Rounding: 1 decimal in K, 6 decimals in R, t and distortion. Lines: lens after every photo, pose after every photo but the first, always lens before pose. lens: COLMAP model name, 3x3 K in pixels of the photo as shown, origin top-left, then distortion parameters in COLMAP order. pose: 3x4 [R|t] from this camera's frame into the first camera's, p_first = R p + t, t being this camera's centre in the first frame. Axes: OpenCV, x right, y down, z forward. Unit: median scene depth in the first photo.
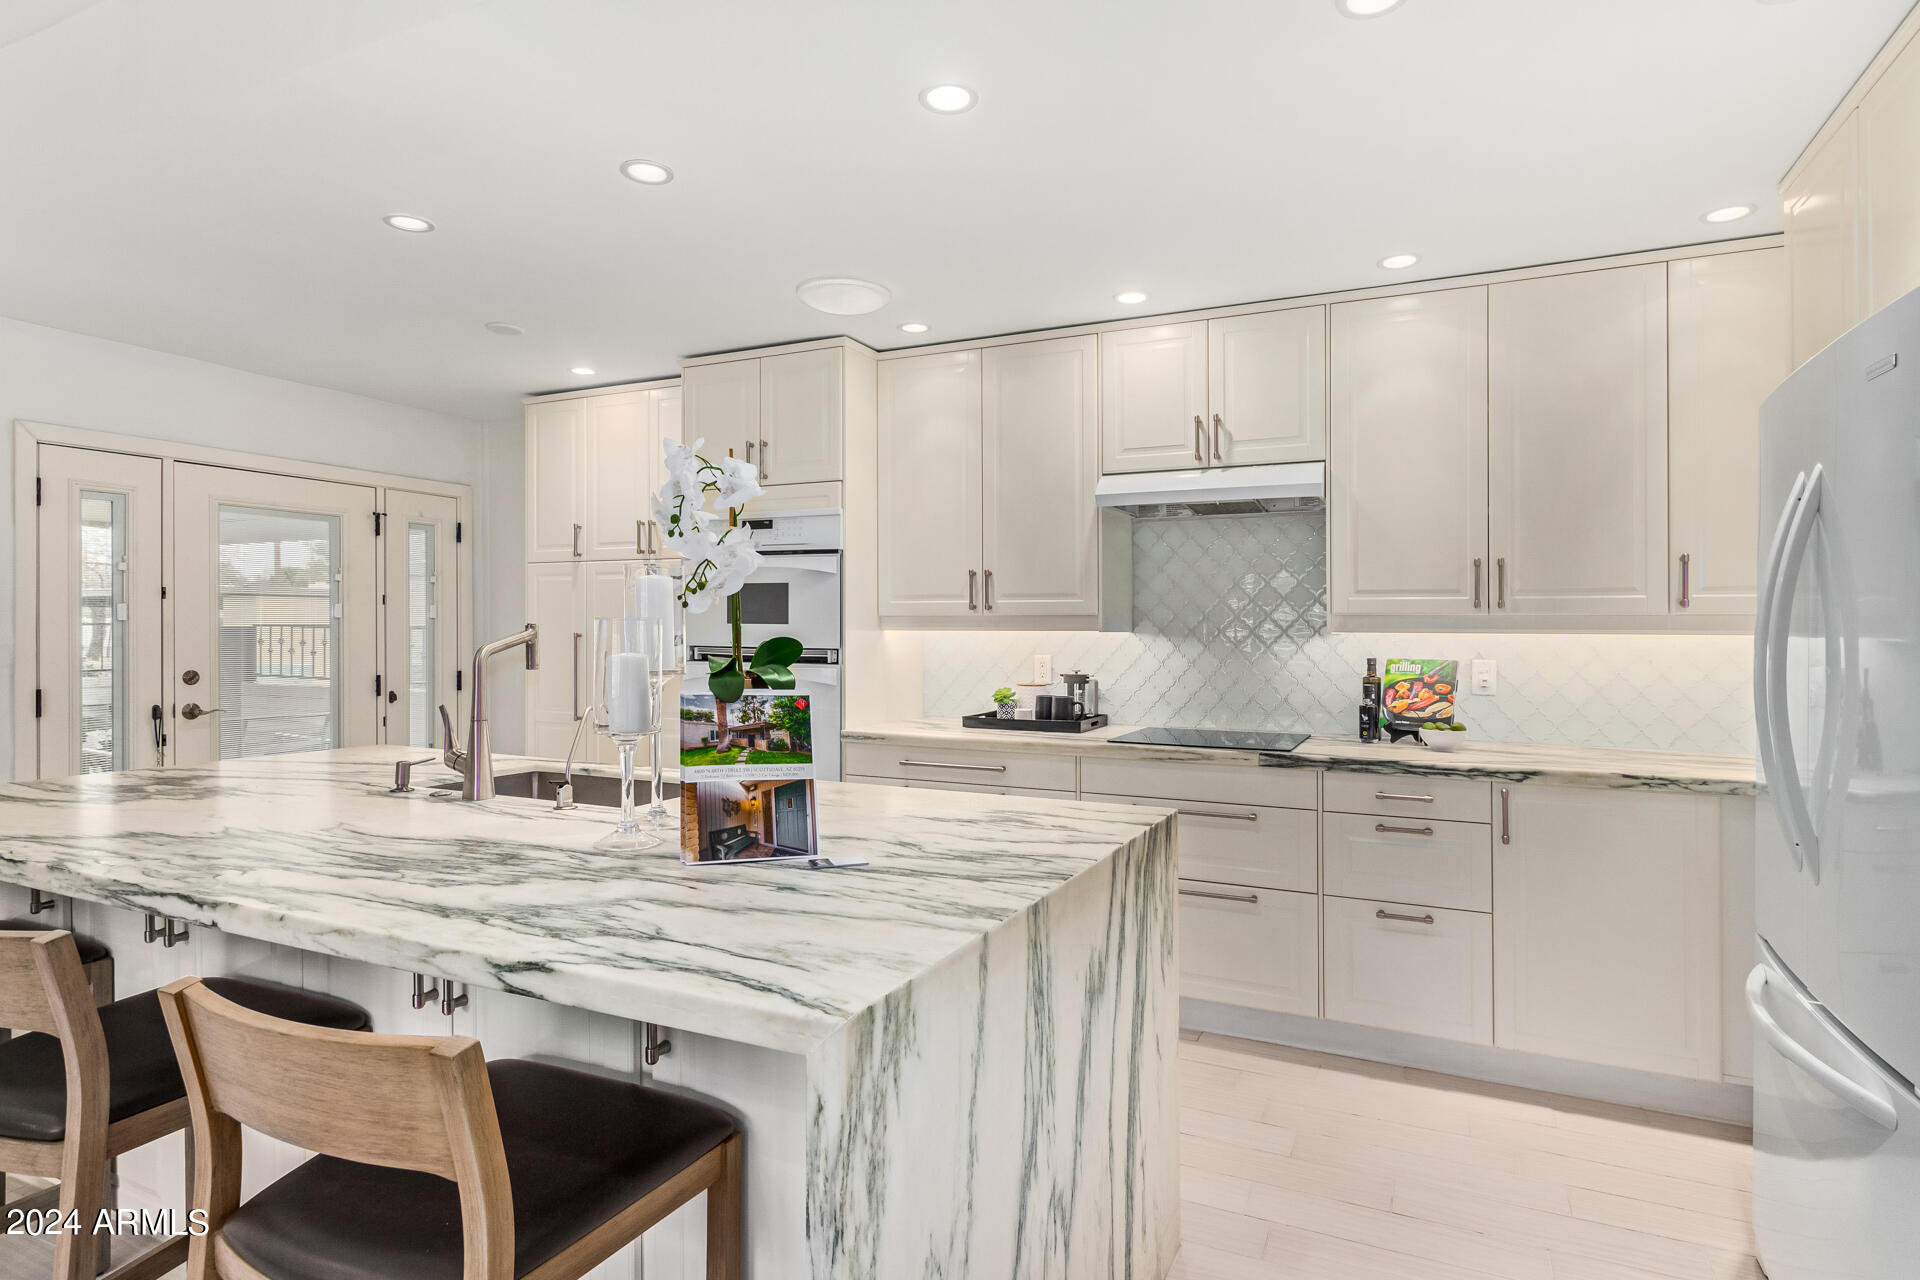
lens RADIAL K [[1009.6, 0, 963.8], [0, 1009.6, 637.8], [0, 0, 1]] dist [-0.001330, 0.001280]
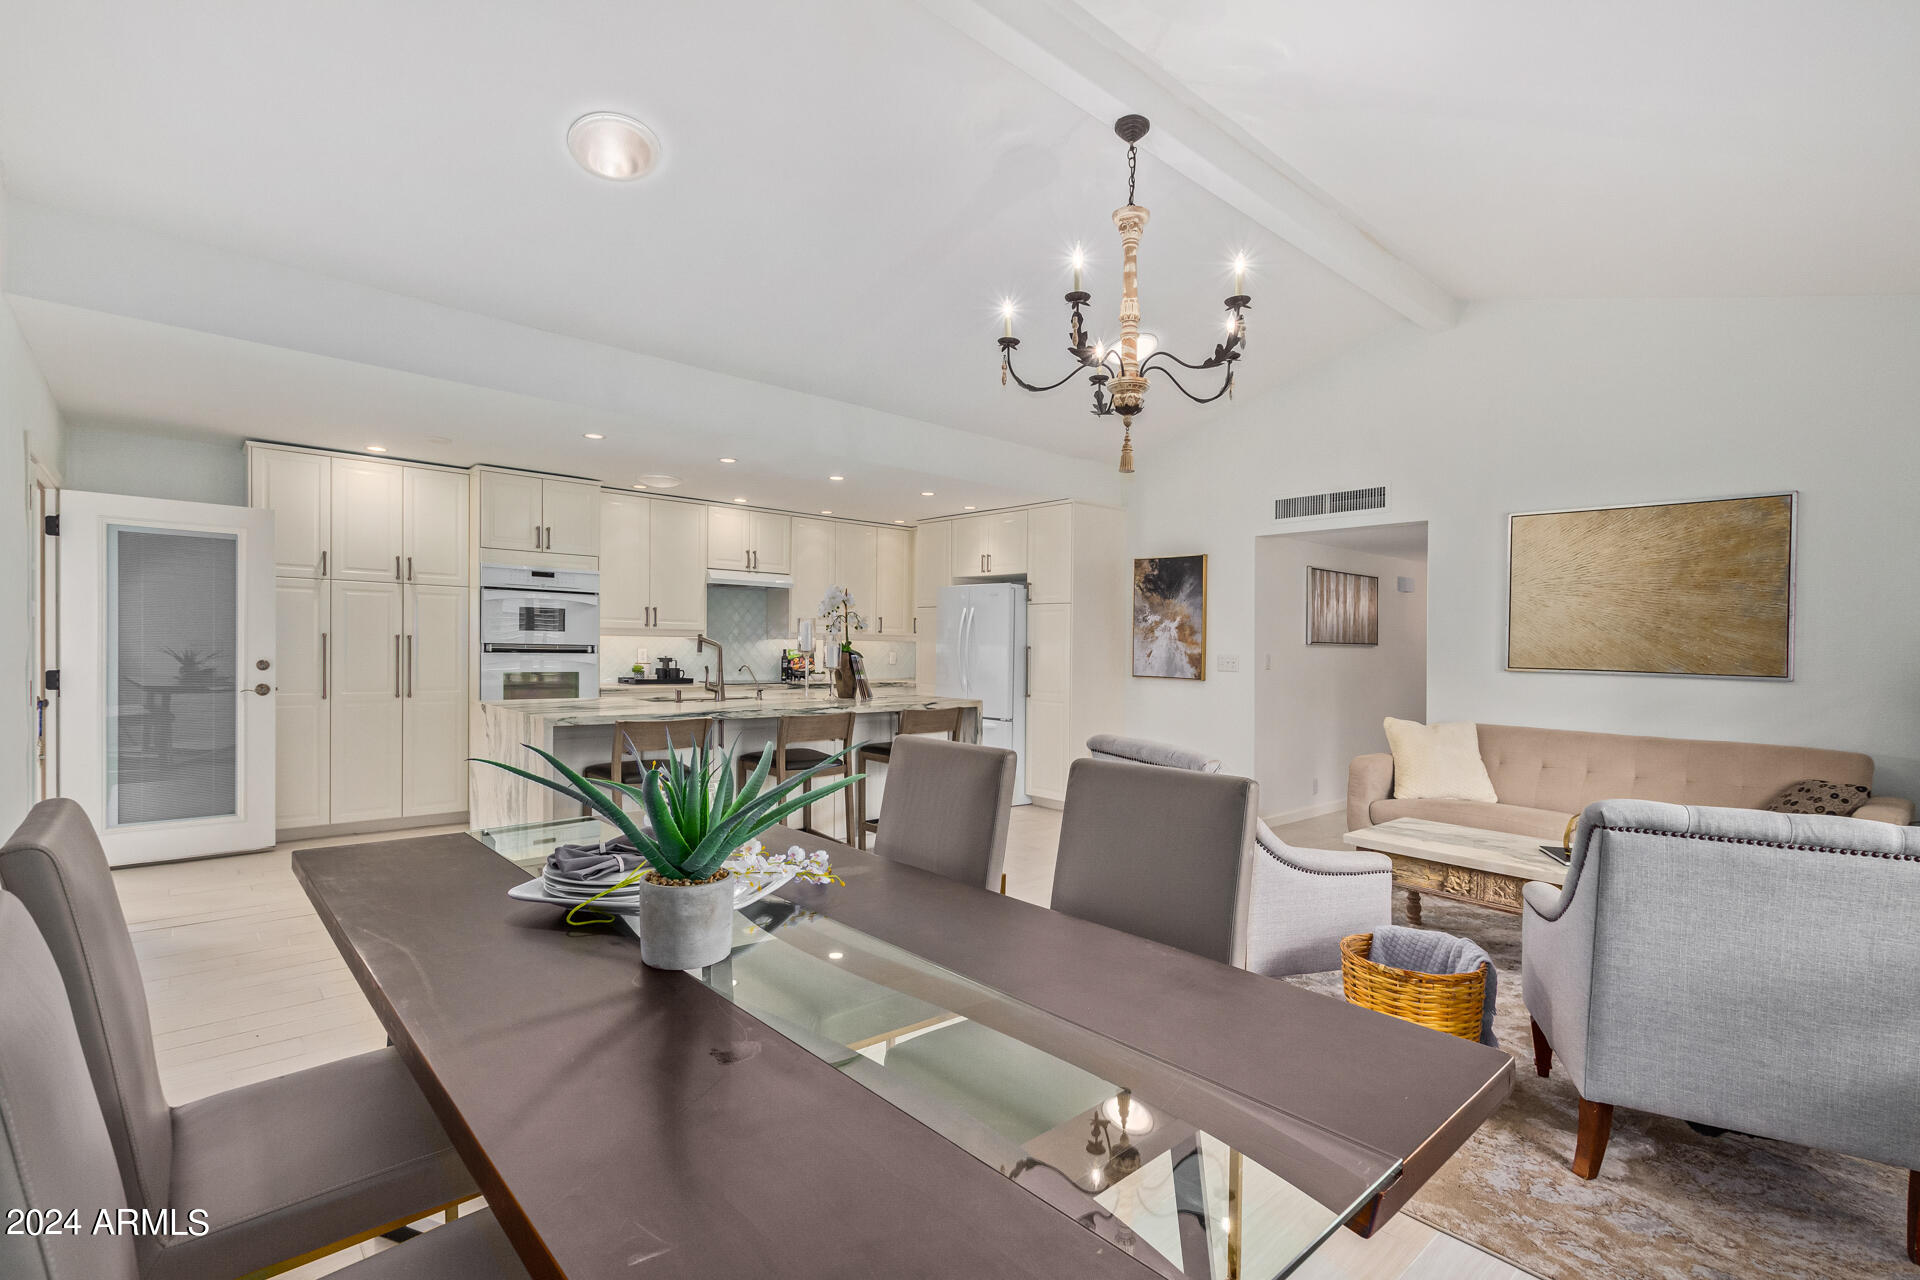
lens RADIAL K [[871.8, 0, 956.3], [0, 871.8, 655.3], [0, 0, 1]] dist [0.004076, 0.000318]
pose [[0.396272, -0.007236, 0.918105, -1.371843], [-0.007531, 0.999910, 0.011131, 0.007142], [-0.918102, -0.011326, 0.396182, -0.277271]]
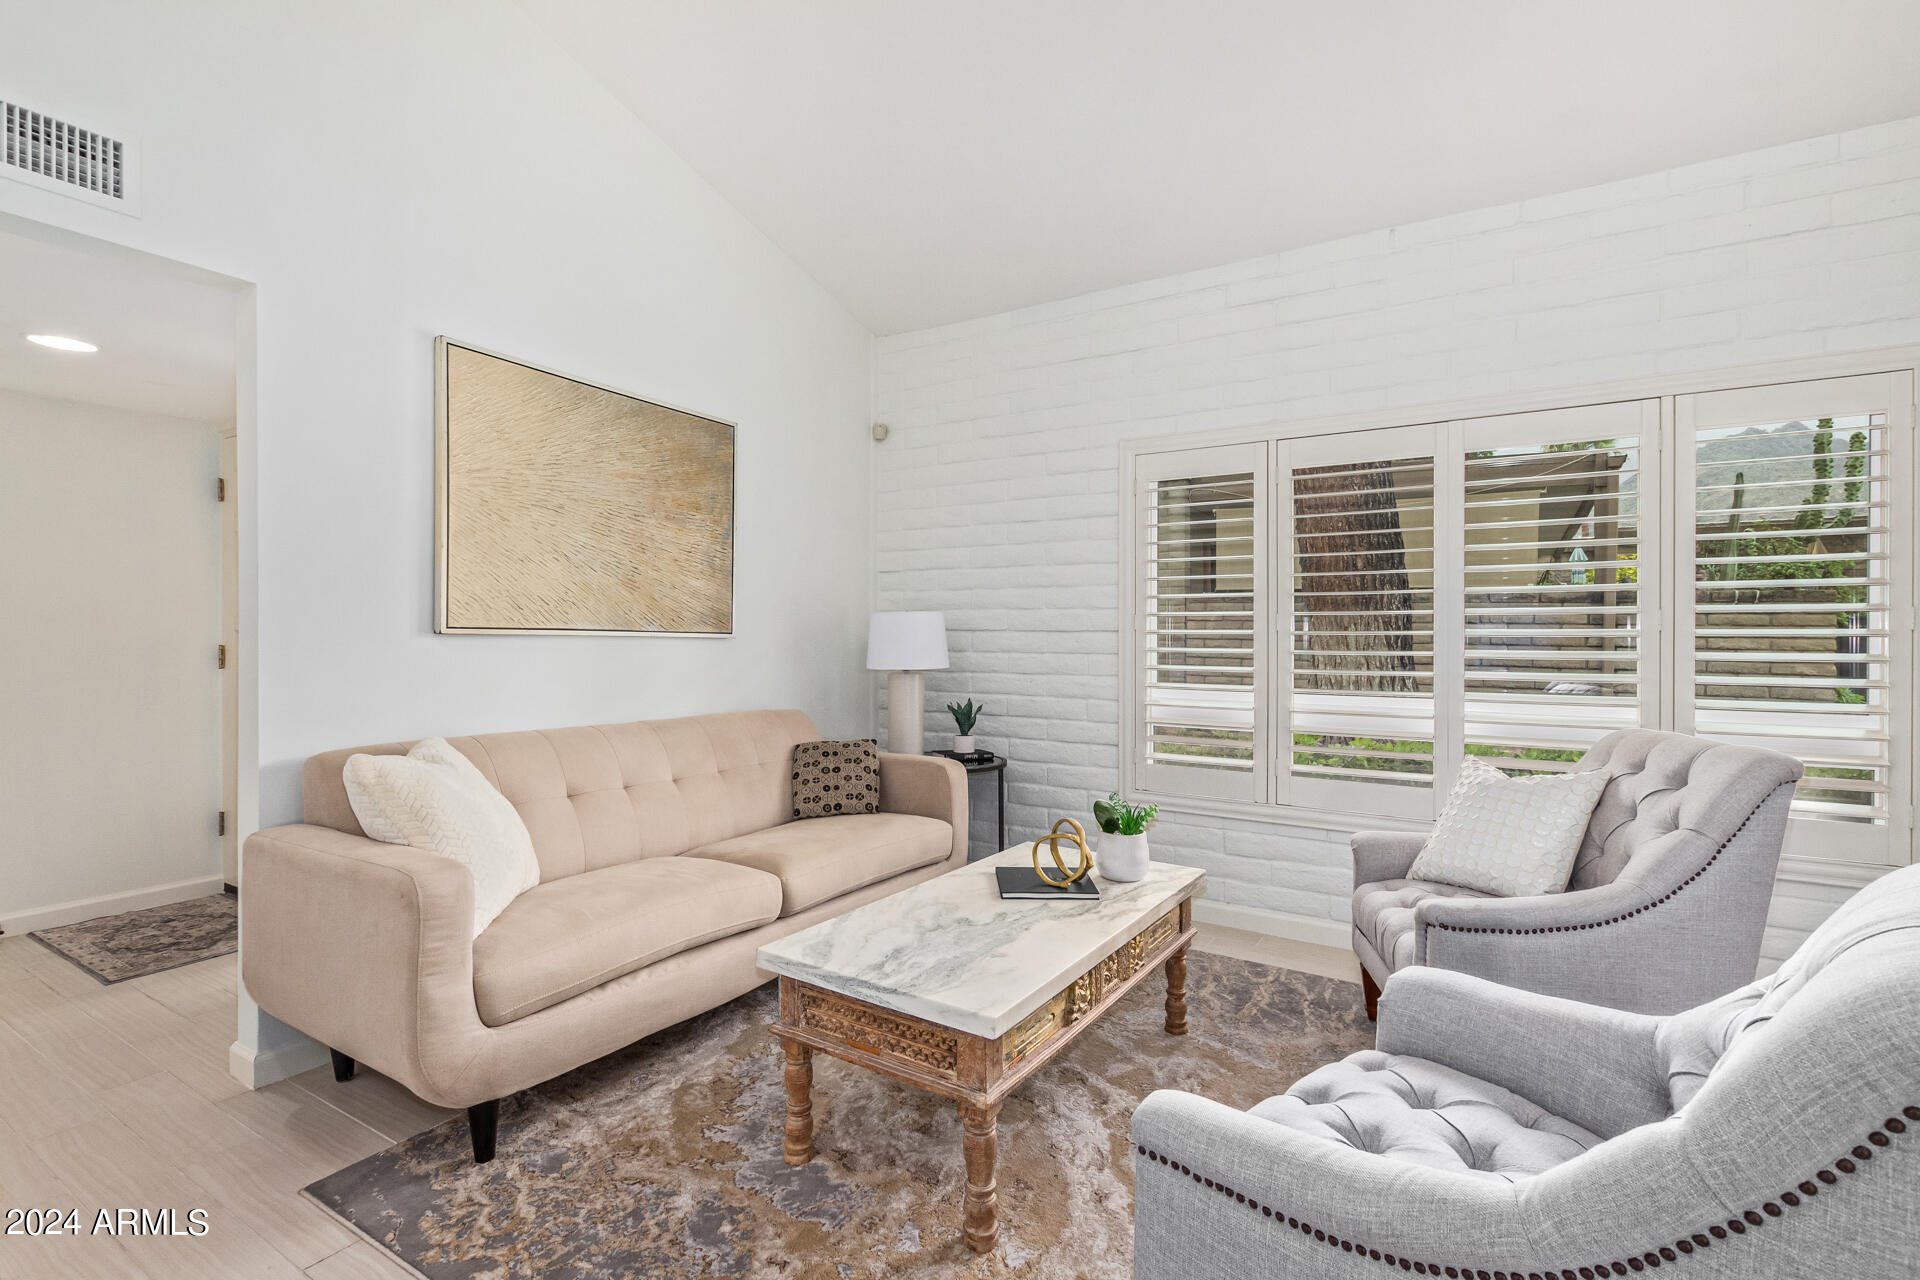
lens RADIAL K [[871.8, 0, 960.5], [0, 871.8, 637.5], [0, 0, 1]] dist [0.004076, 0.000318]
pose [[-0.991340, -0.010907, 0.130863, -0.339703], [-0.009431, 0.999885, 0.011893, 0.029368], [-0.130977, 0.010555, -0.991329, 0.118722]]
